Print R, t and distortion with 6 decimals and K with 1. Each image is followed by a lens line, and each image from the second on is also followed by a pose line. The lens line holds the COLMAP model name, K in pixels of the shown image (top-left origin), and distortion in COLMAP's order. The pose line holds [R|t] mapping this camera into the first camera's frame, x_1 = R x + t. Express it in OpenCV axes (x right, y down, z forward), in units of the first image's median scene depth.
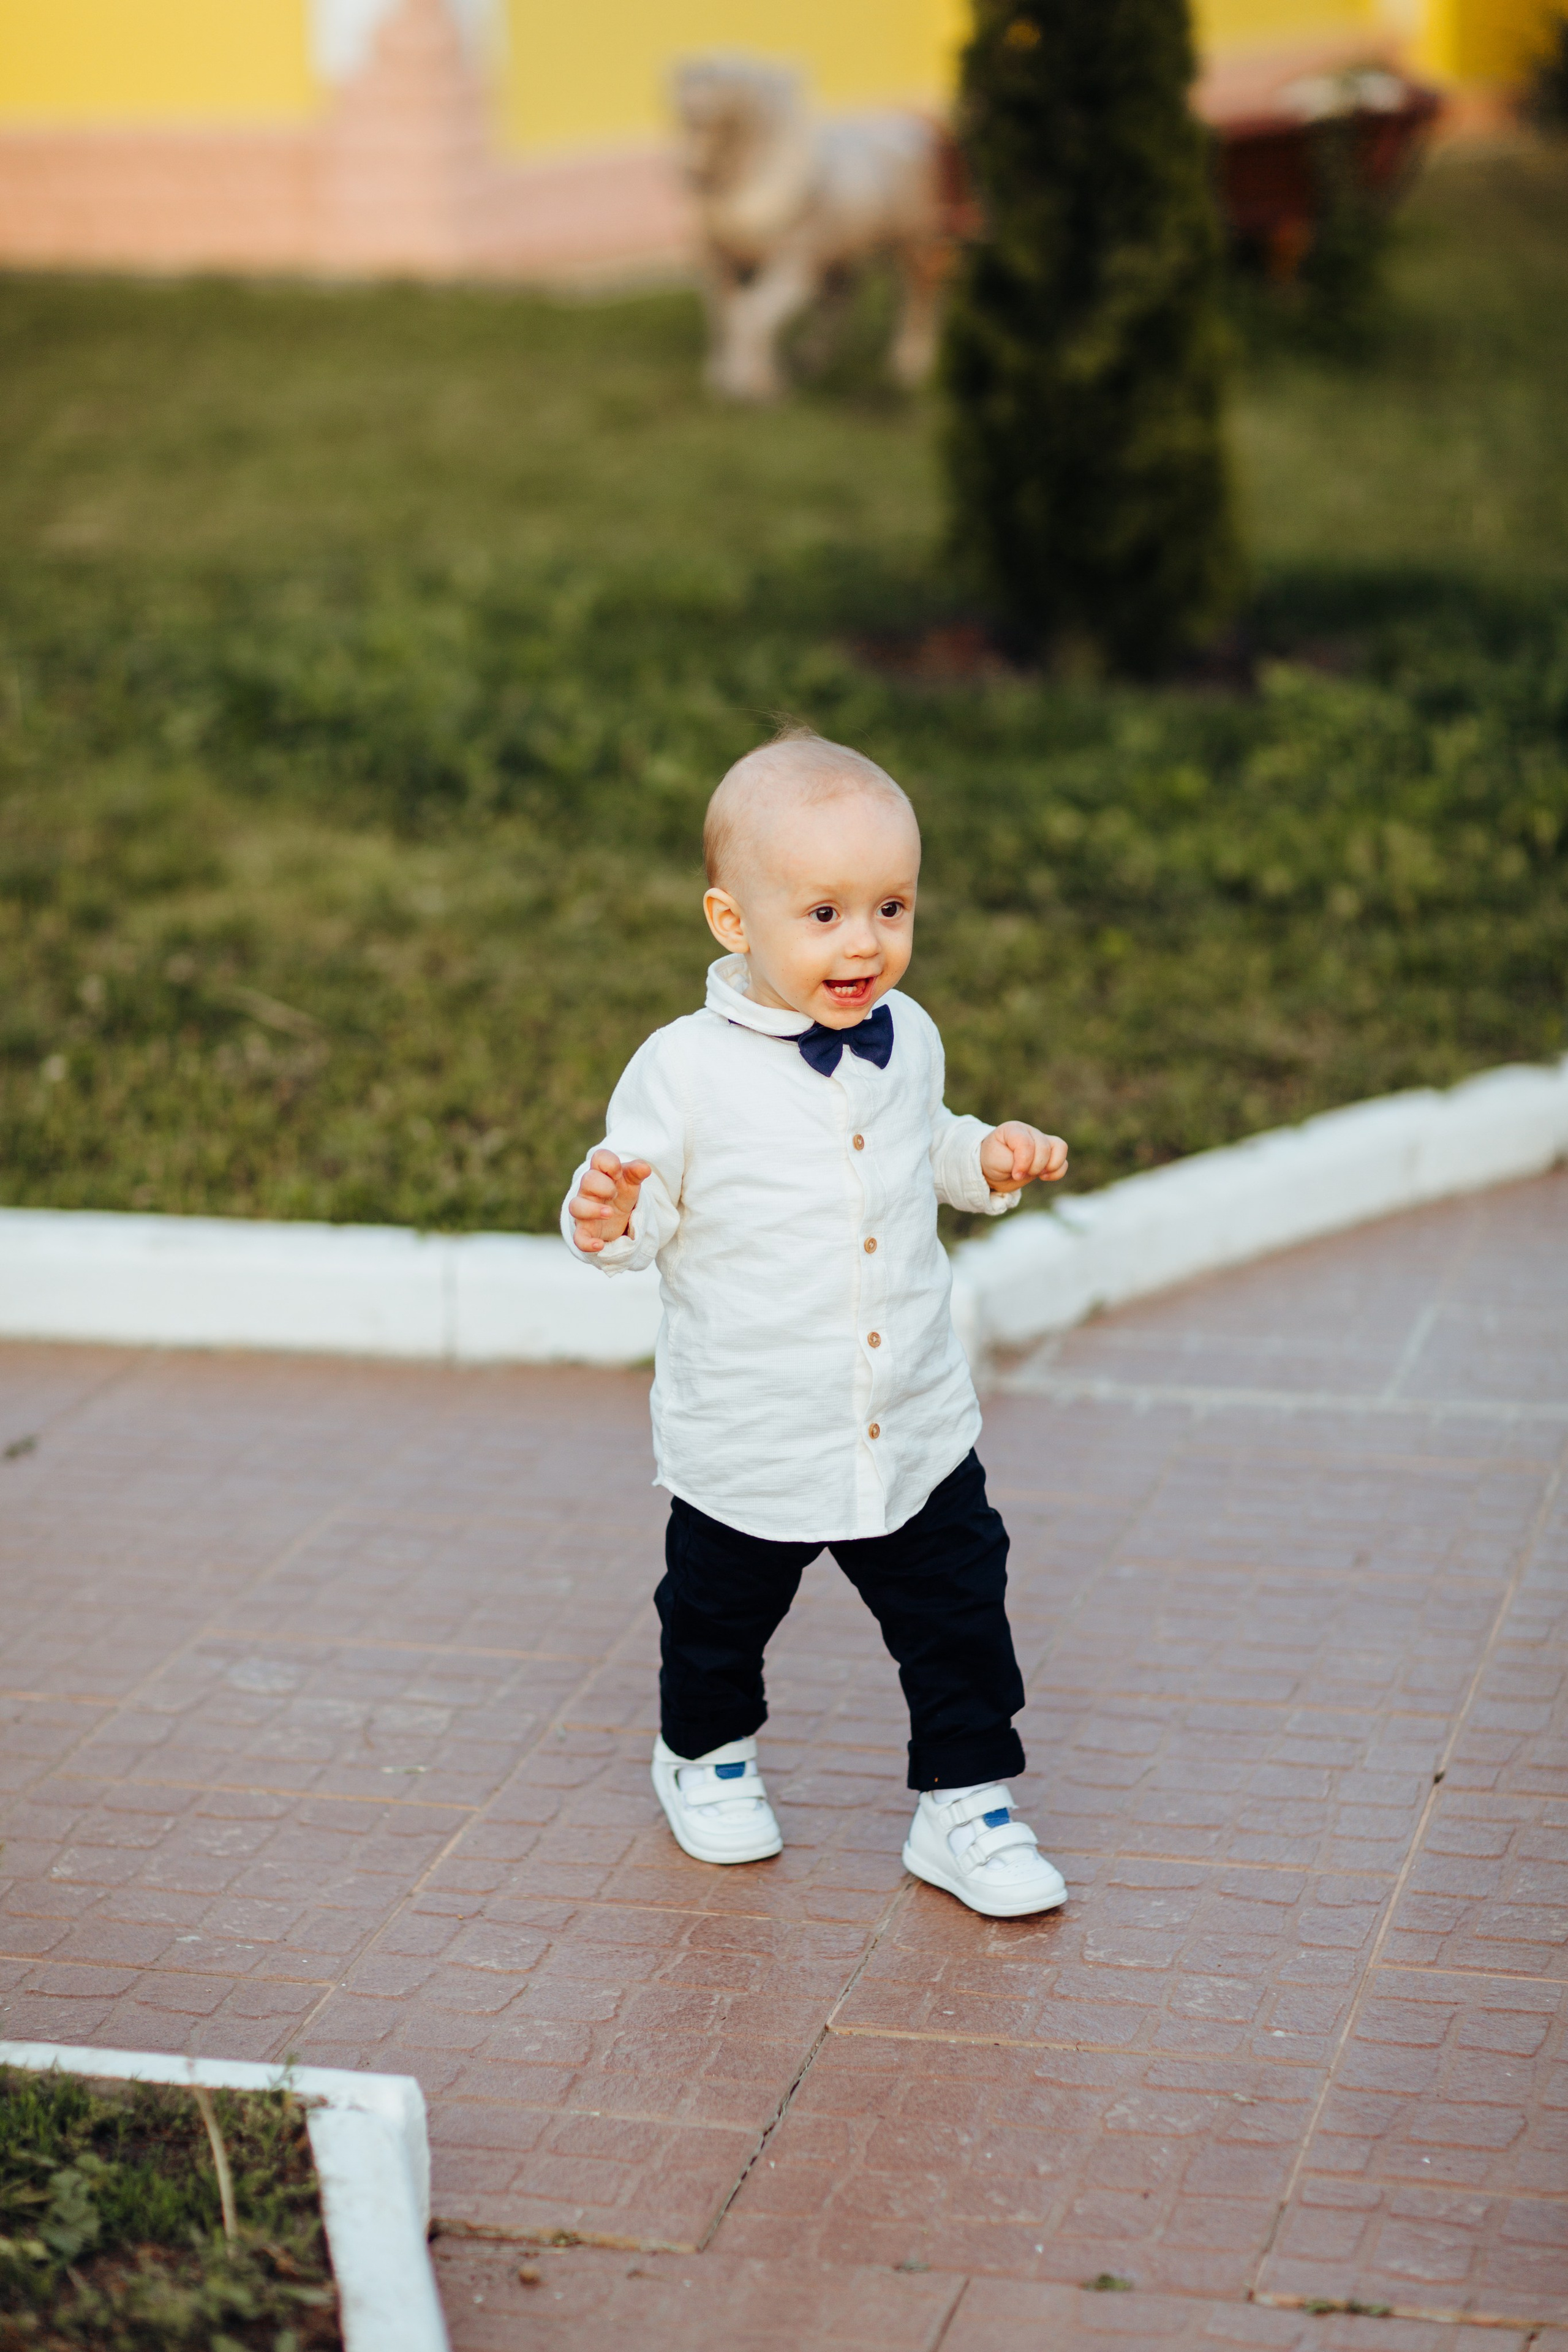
lens RADIAL K [[5516.4, 0, 784.0], [0, 5516.4, 1176.0], [0, 0, 1]] dist [-0.054392, 1.080717]
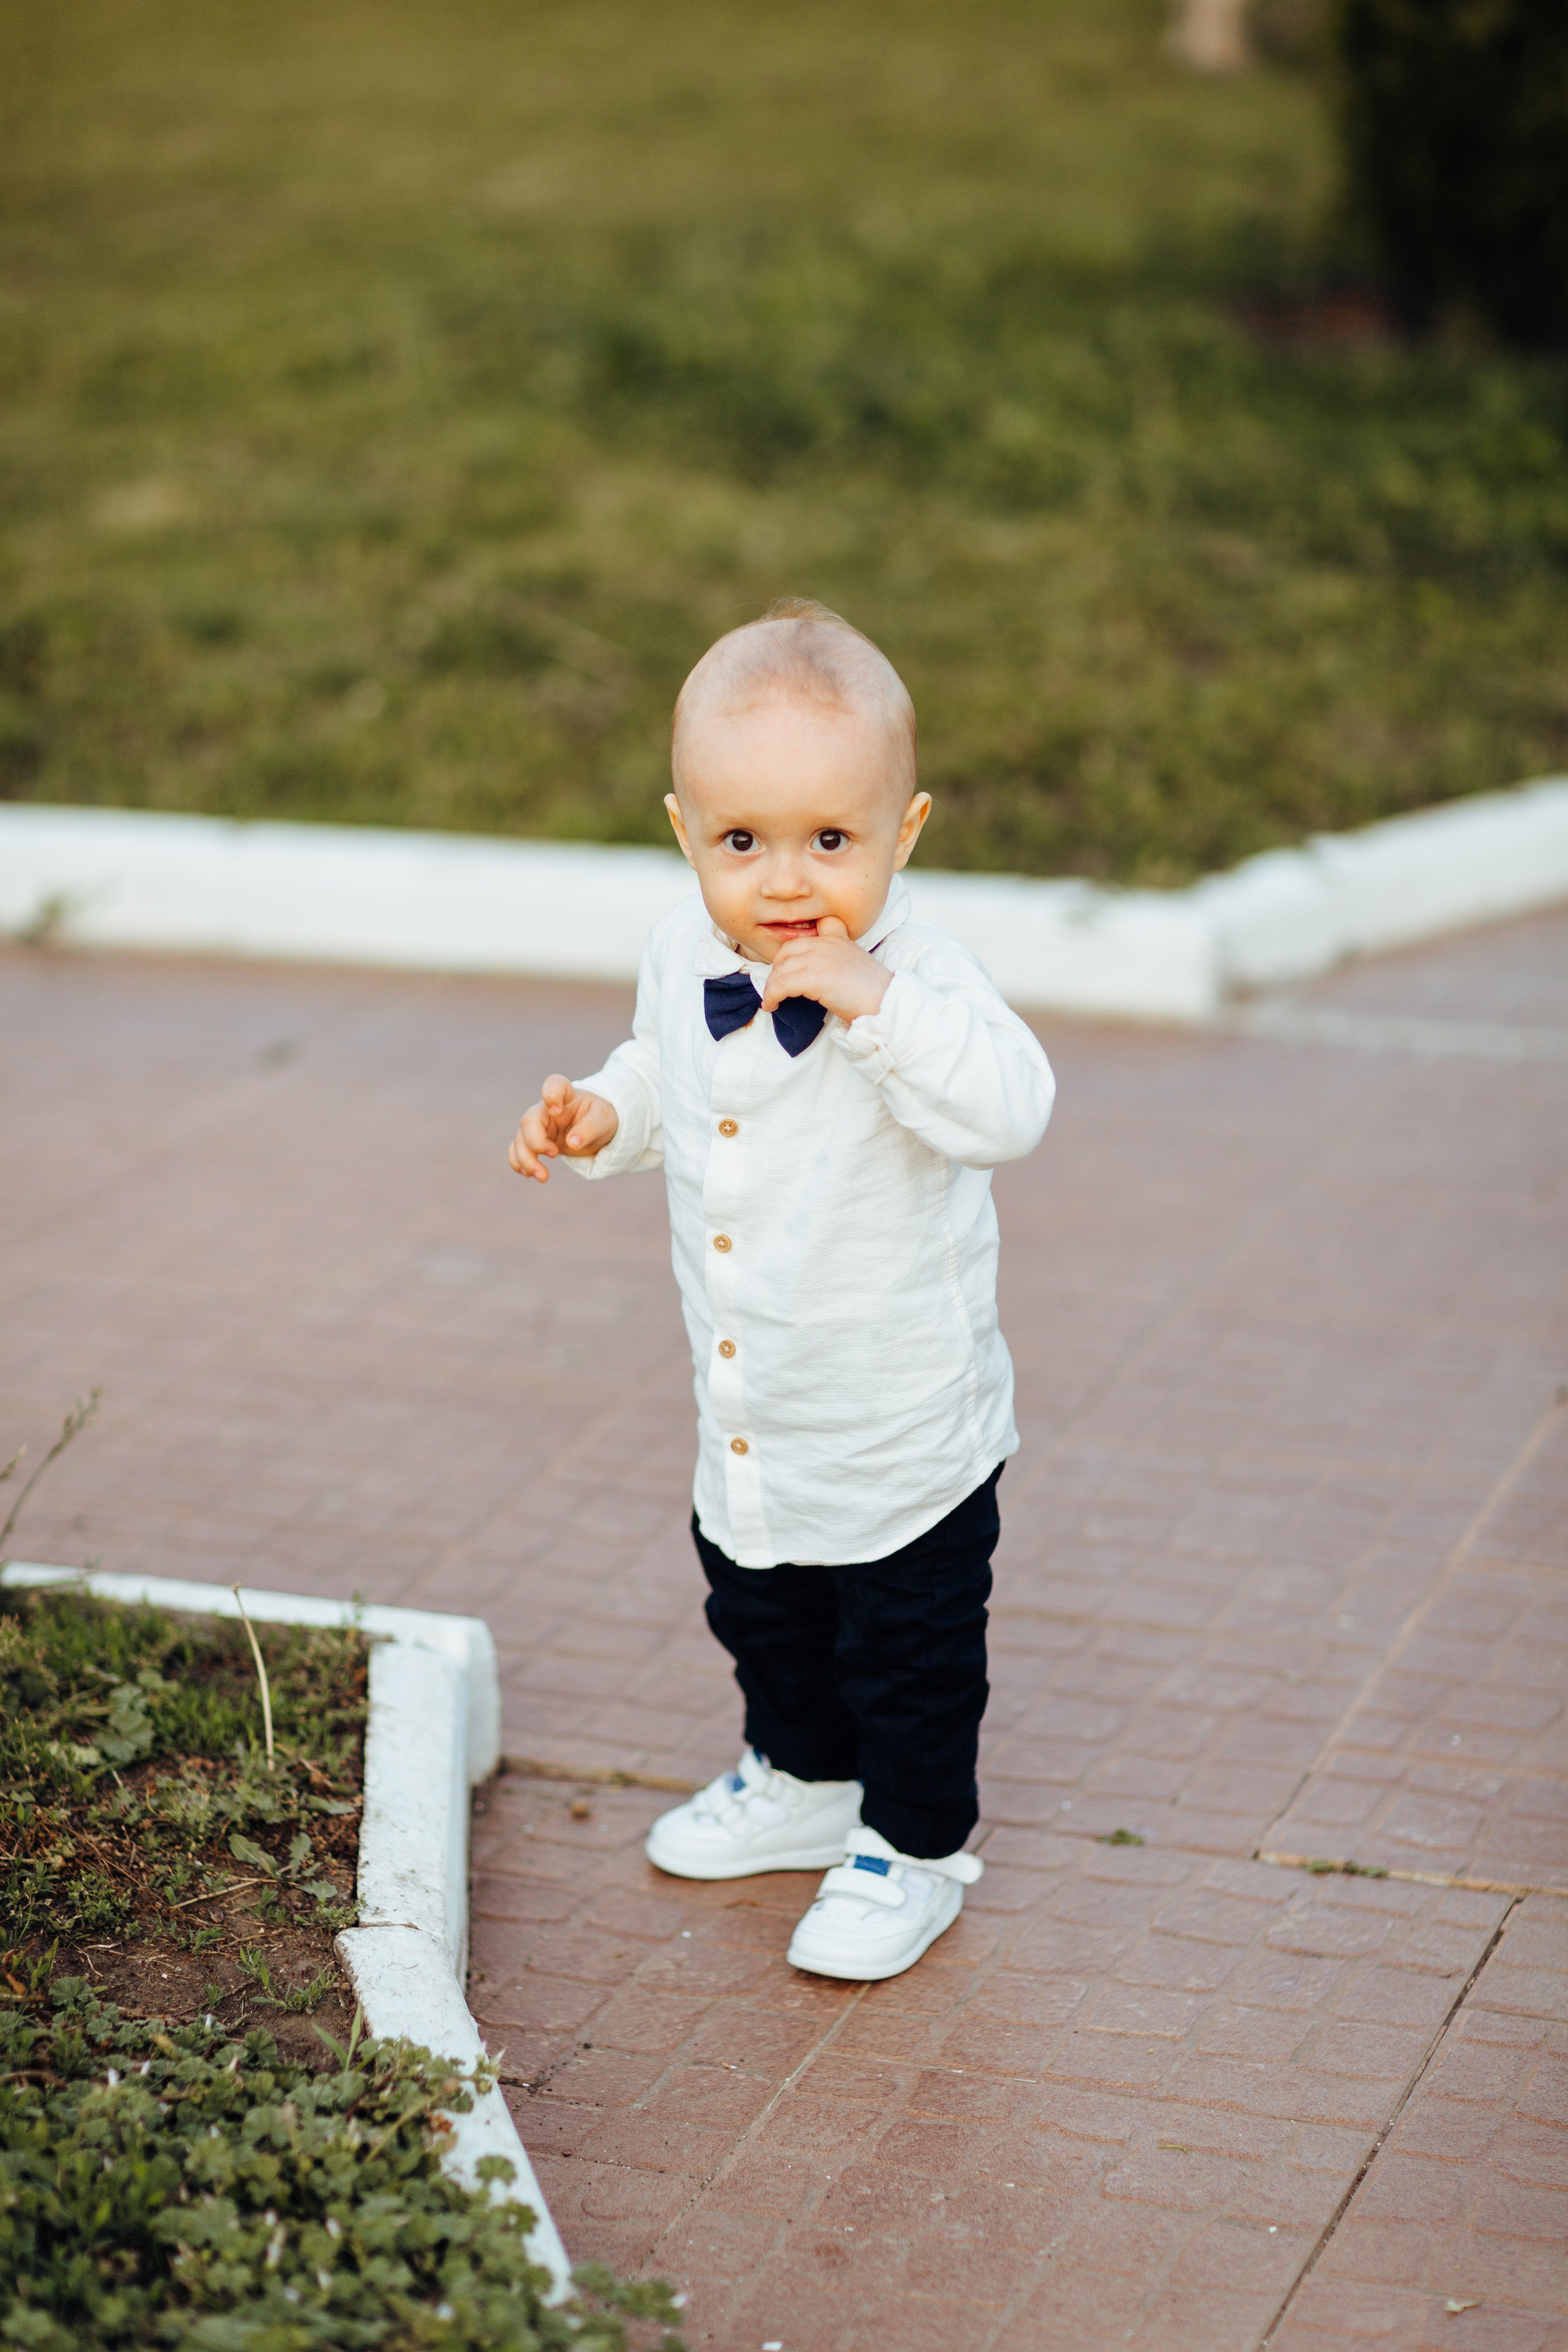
lens RADIAL K [[5516.4, 0, 784.0], [0, 5516.4, 1176.0], [0, 0, 1]] dist [-0.054392, 1.080717]
pose [[0.994063, 0.029065, -0.104852, 0.086632], [-0.023360, 0.998200, 0.055235, 0.016764], [0.106268, -0.052458, 0.992953, -0.031277]]
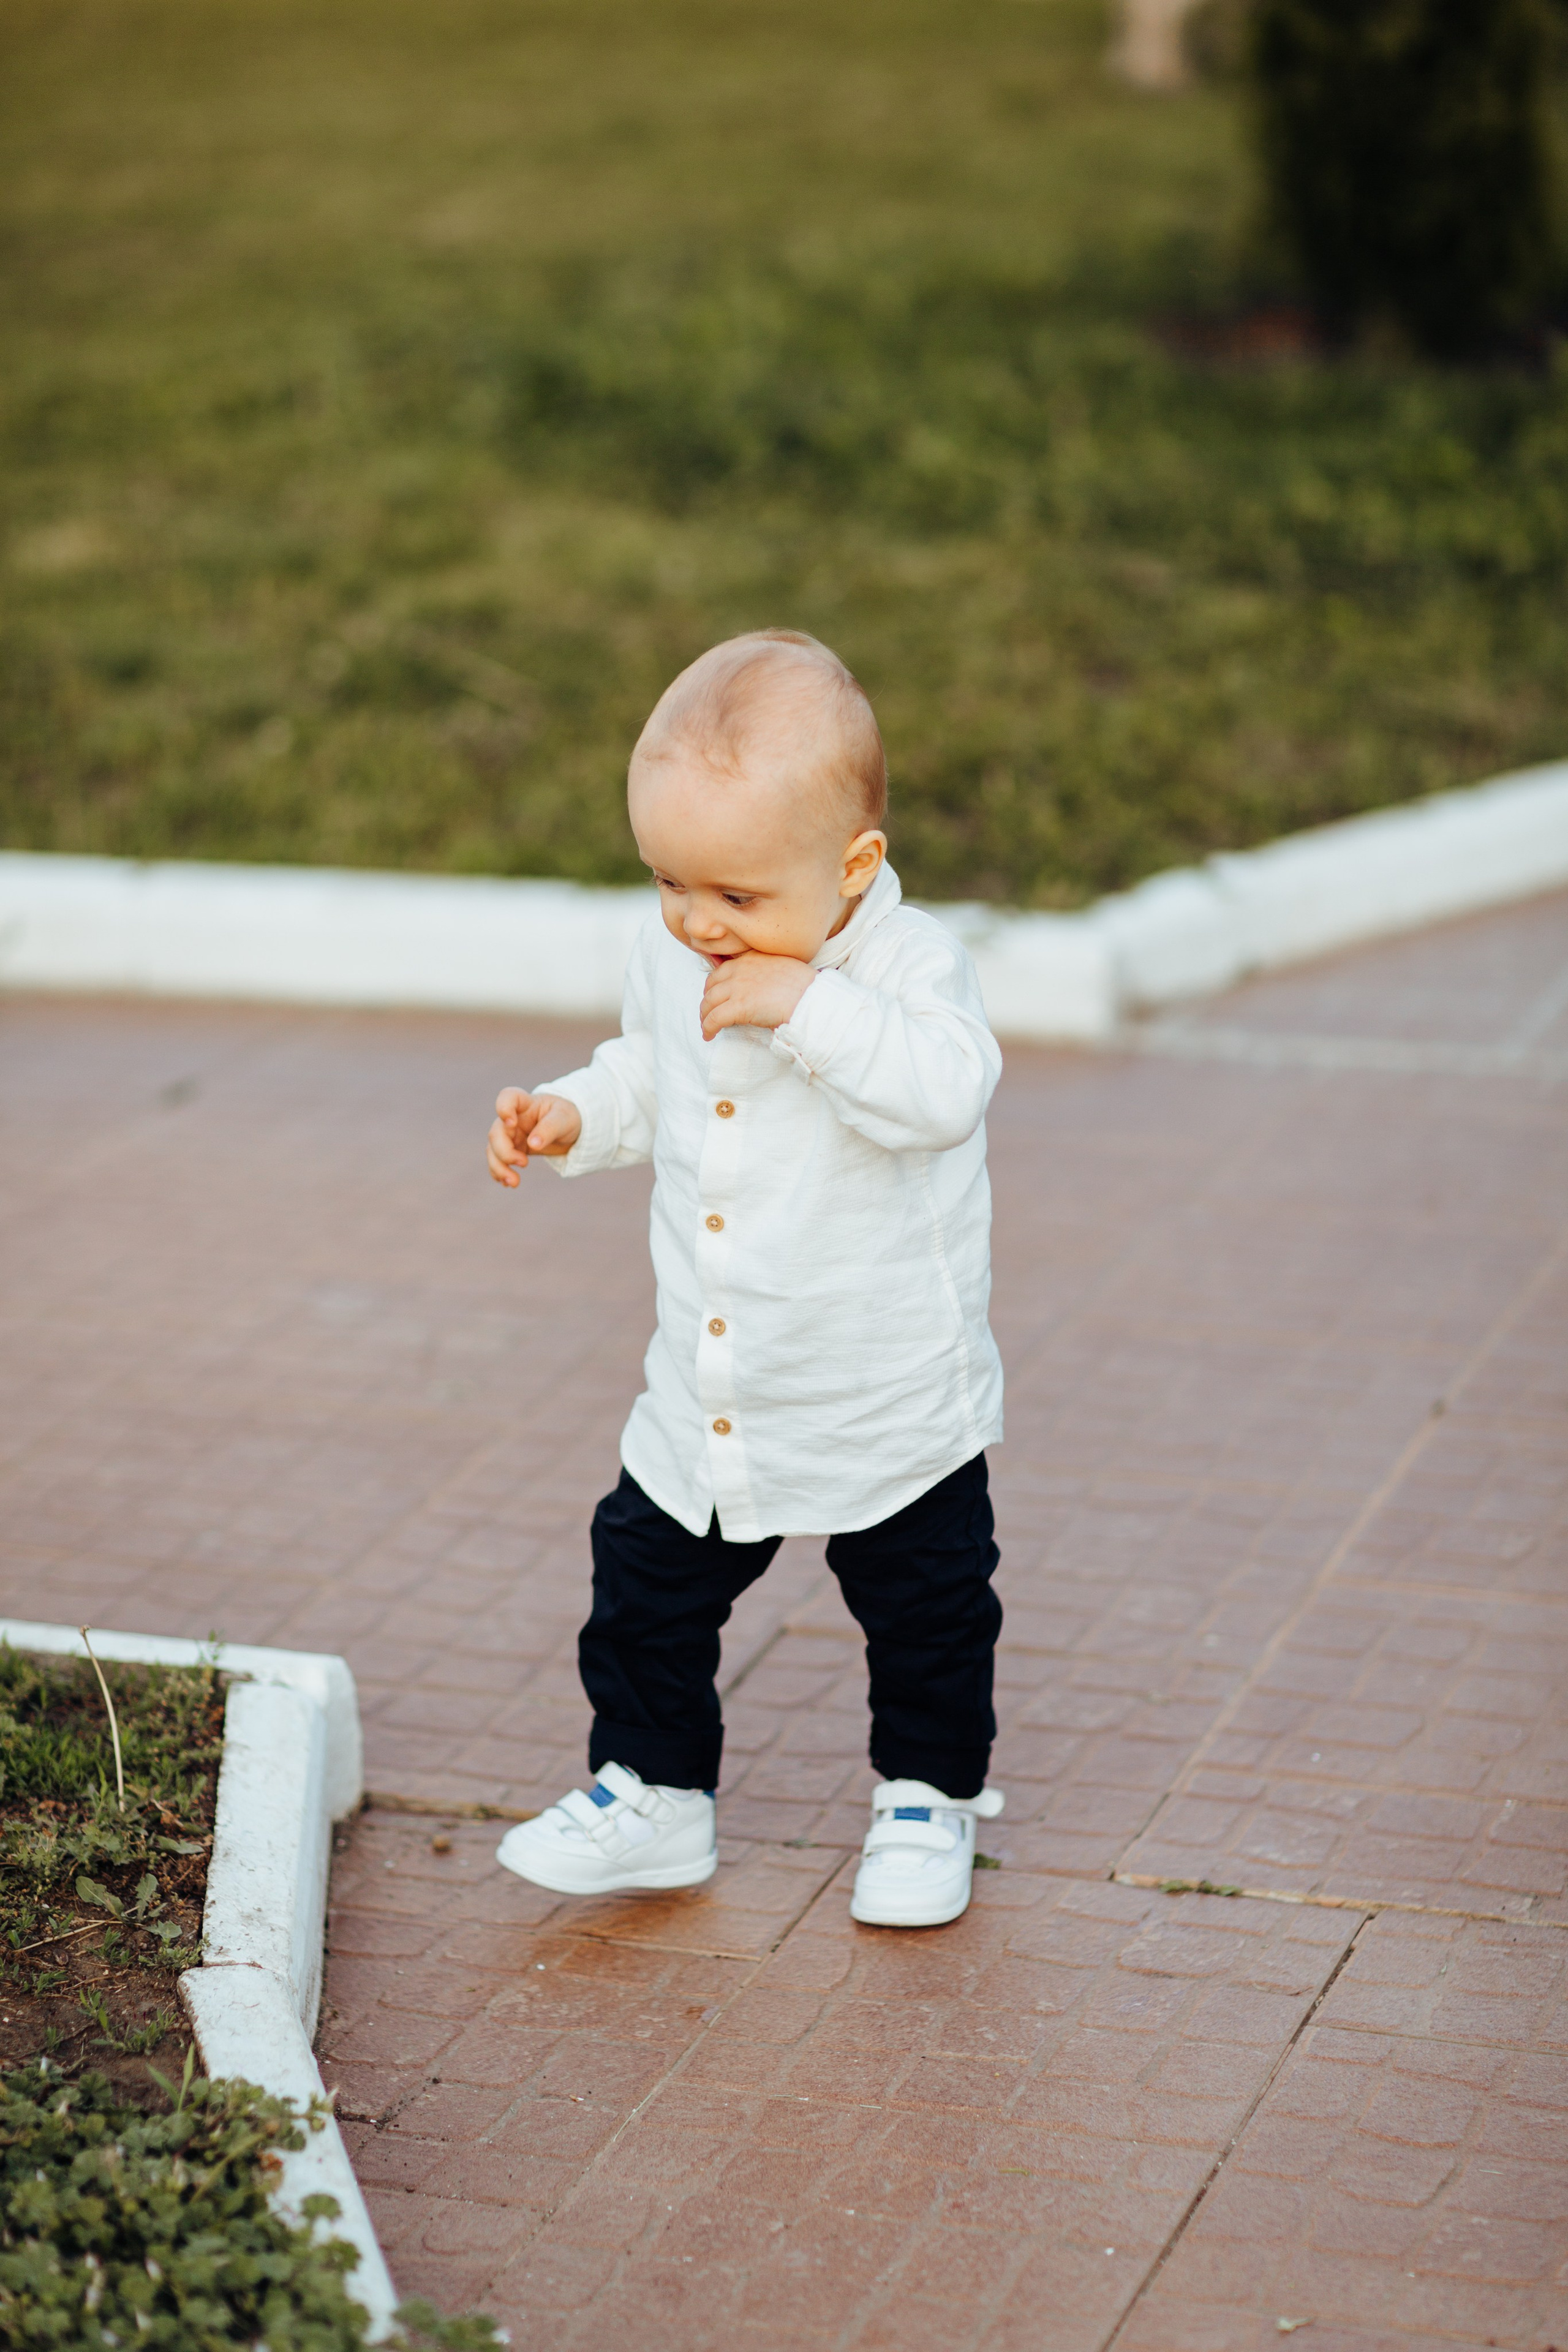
lens RADIAL K [[5516.4, 0, 784.0], [0, 5516.4, 1176.0], [0, 0, 1]] dist [-0.054392, 1.080717]
pose [[0.994210, 0.008541, -0.107113, 0.114082], [-0.003059, 0.998682, 0.051236, 0.015003], [0.107409, -0.050611, 0.992926, -0.030086]]
